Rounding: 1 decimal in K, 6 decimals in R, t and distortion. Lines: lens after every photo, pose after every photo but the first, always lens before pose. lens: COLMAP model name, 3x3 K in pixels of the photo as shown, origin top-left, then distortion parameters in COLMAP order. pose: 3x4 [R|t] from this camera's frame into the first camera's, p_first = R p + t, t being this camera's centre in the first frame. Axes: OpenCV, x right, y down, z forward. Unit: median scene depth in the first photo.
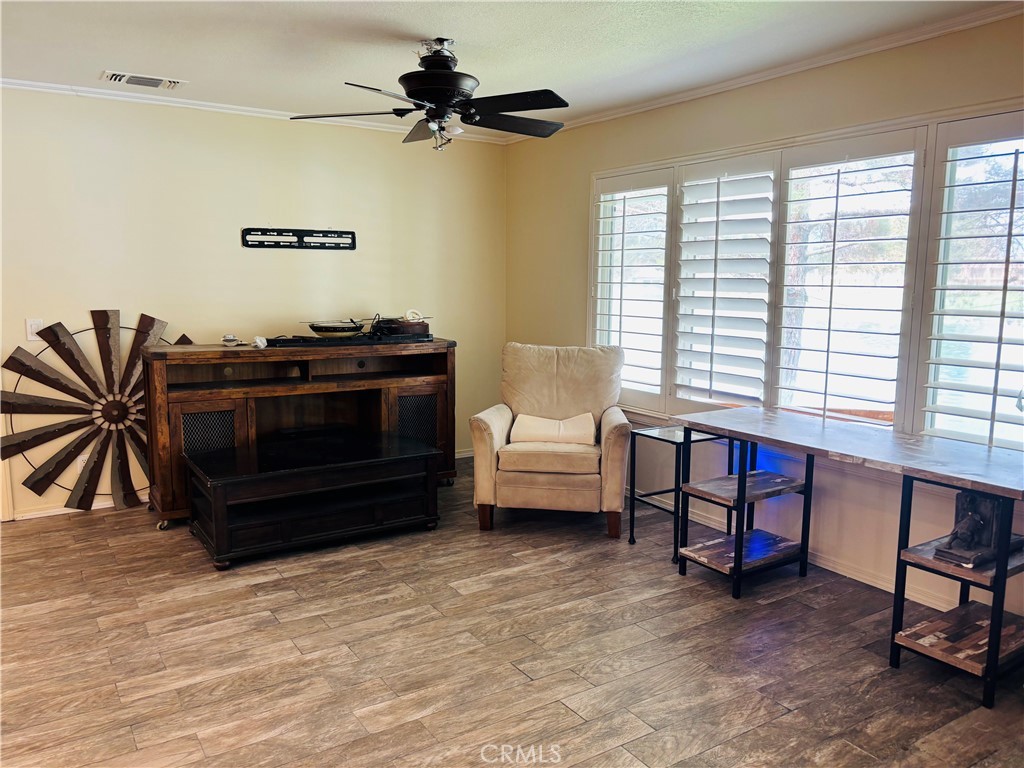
lens RADIAL K [[790.2, 0, 516.9], [0, 790.2, 384.3], [0, 0, 1]] dist [0.065790, 0.001411]
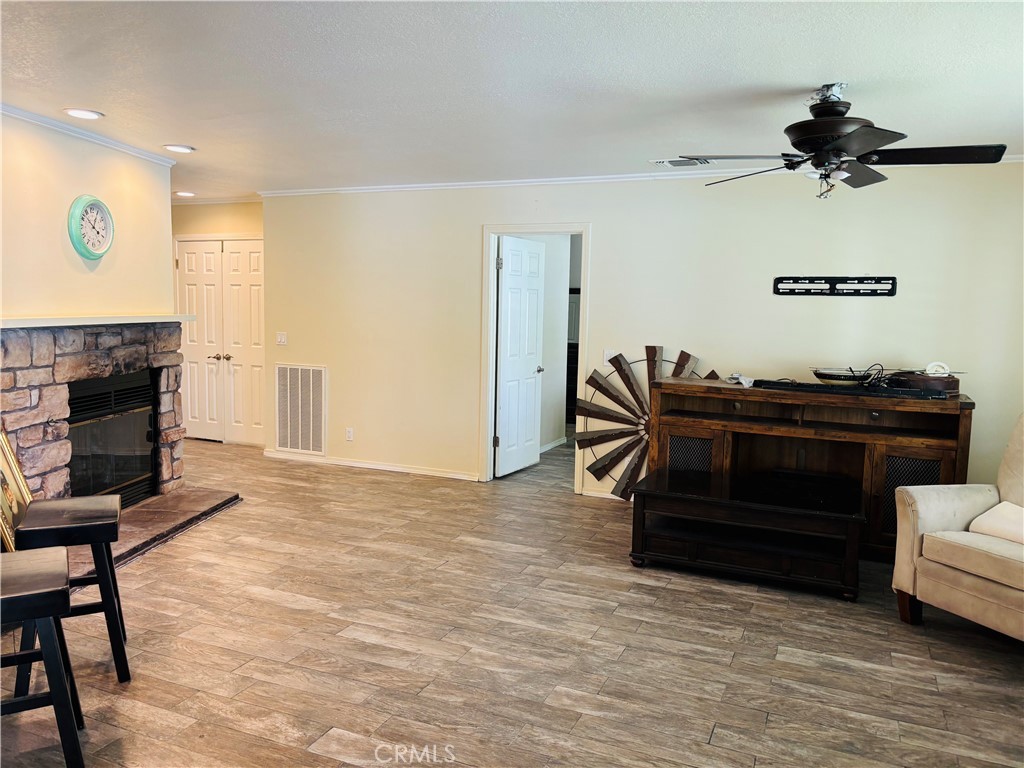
lens RADIAL K [[790.2, 0, 522.2], [0, 790.2, 382.4], [0, 0, 1]] dist [0.065790, 0.001411]
pose [[0.567548, 0.092942, -0.818077, 0.430452], [-0.135904, 0.990554, 0.018252, -0.033442], [0.812046, 0.100821, 0.574818, 0.140361]]
